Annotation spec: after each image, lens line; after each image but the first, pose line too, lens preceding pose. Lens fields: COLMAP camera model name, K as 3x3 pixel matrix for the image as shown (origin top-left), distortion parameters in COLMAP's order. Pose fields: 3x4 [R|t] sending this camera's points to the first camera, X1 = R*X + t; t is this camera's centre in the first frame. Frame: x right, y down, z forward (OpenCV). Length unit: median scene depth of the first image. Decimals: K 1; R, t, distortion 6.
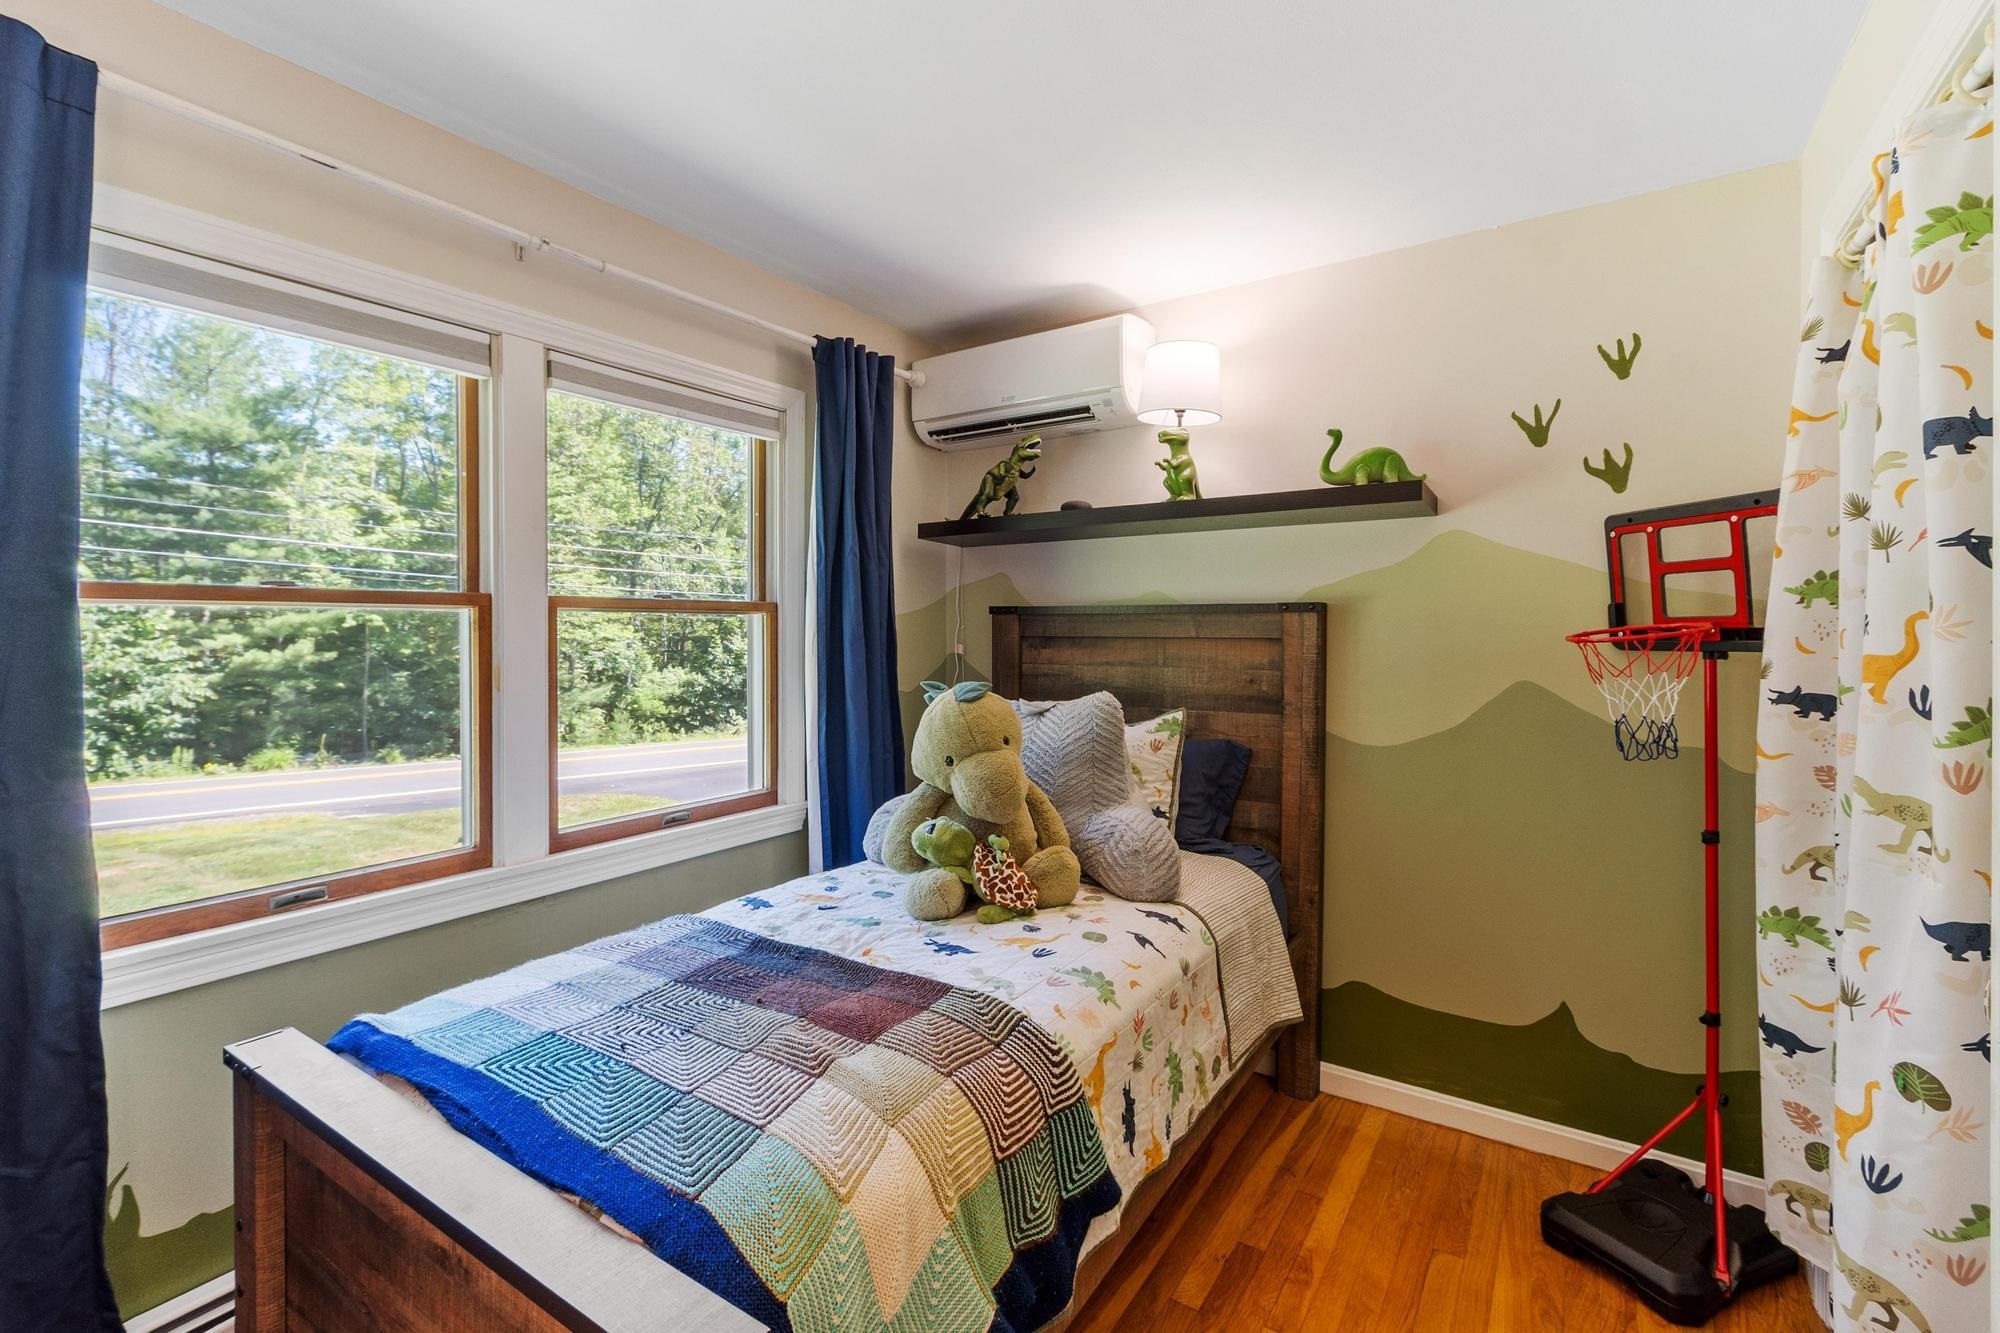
lens RADIAL K [[881.1, 0, 975.3], [0, 881.1, 657.4], [0, 0, 1]] dist [-0.000144, -0.000062]
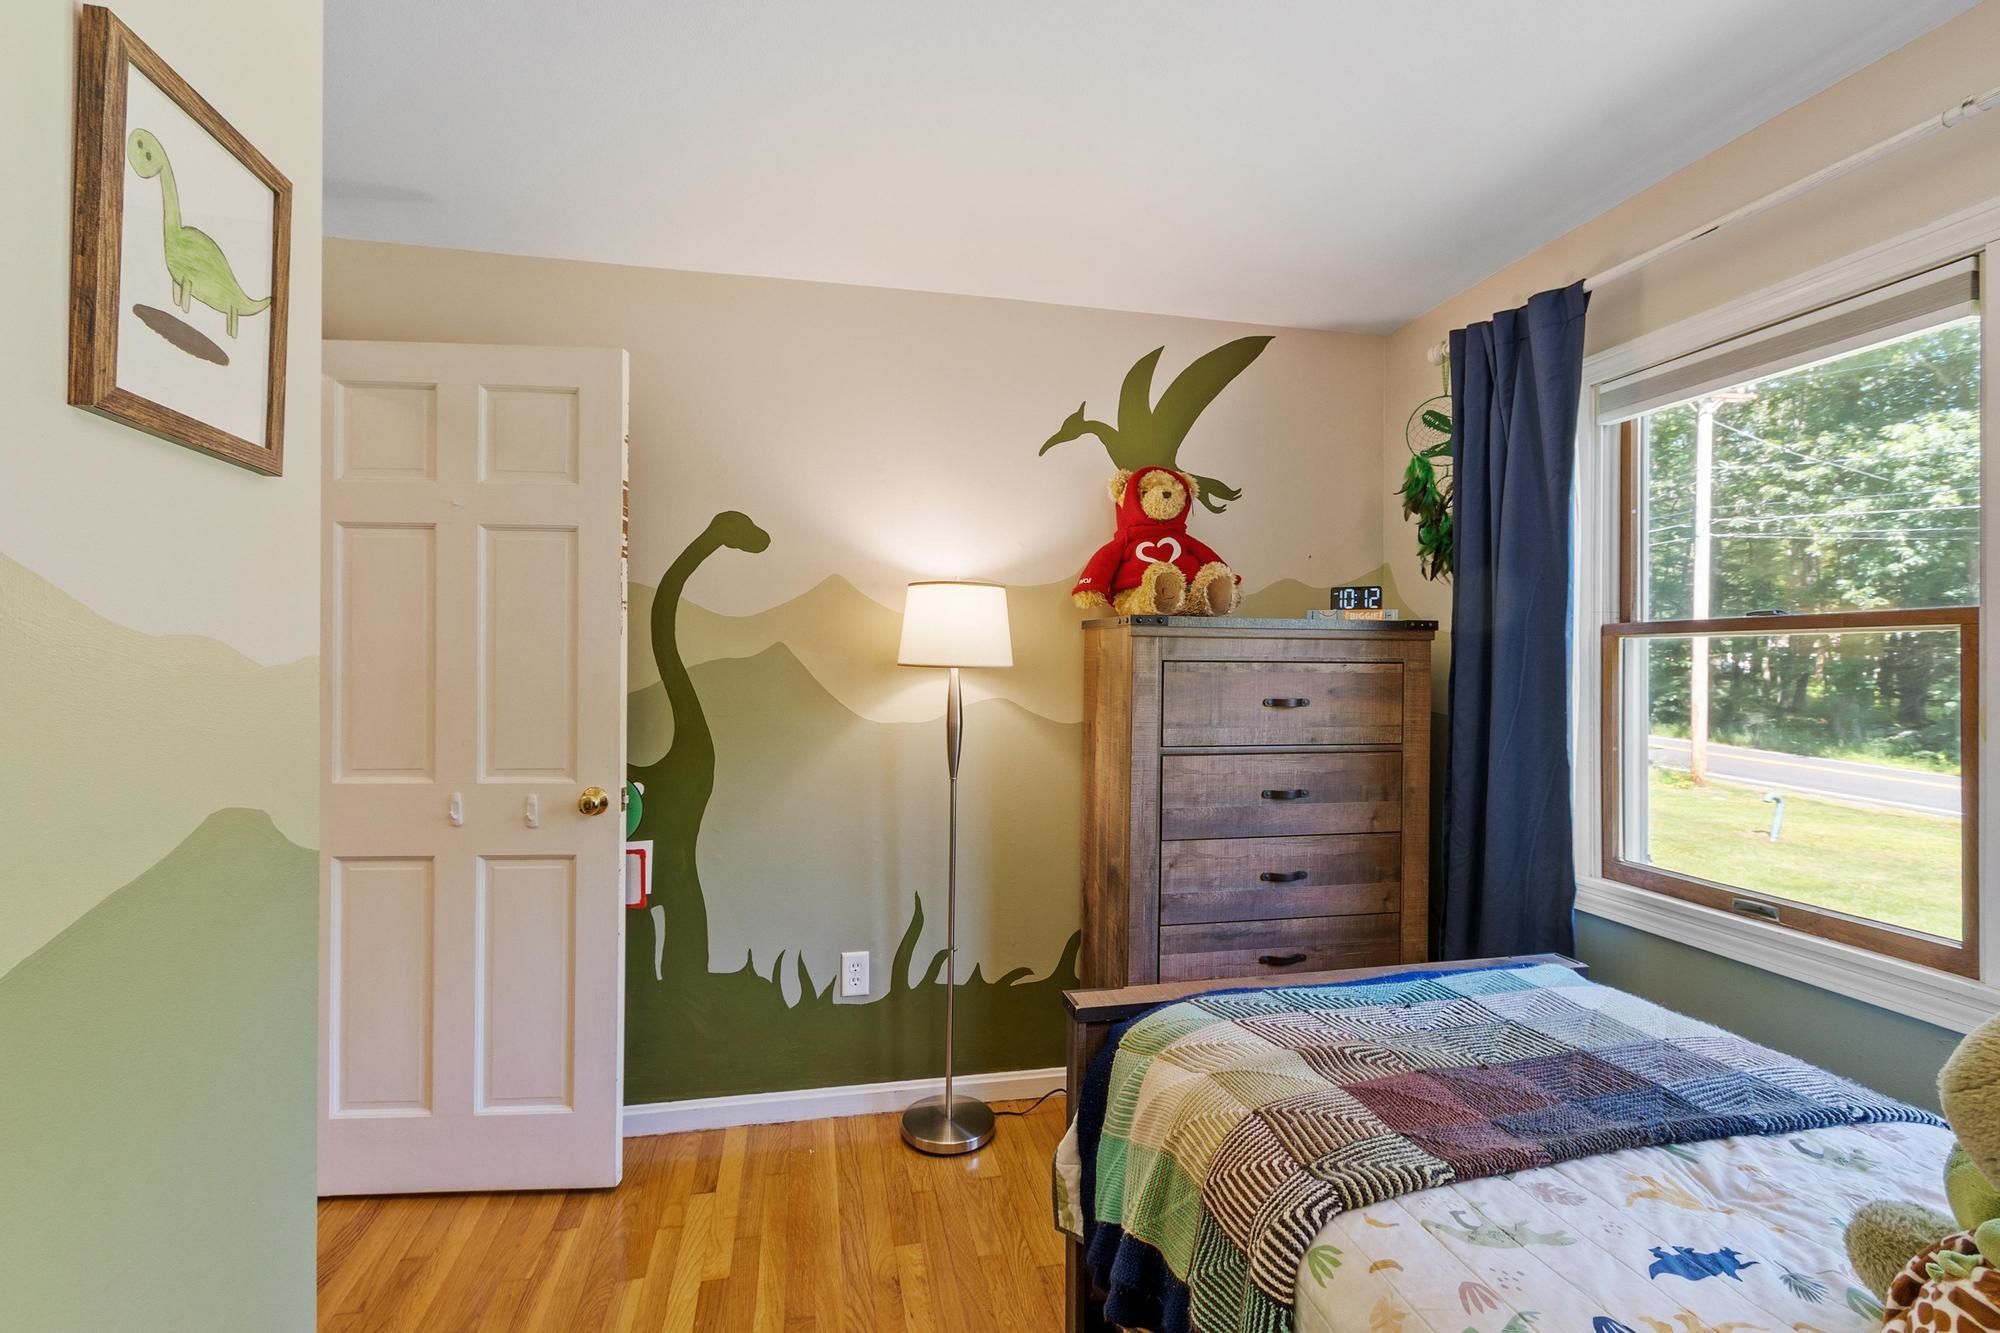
lens RADIAL K [[881.1, 0, 975.3], [0, 881.1, 657.4], [0, 0, 1]] dist [-0.000144, -0.000062]
pose [[-0.699570, -0.006302, -0.714536, 0.679118], [-0.027382, 0.999463, 0.017993, -0.023361], [0.714039, 0.032153, -0.699367, 1.119174]]
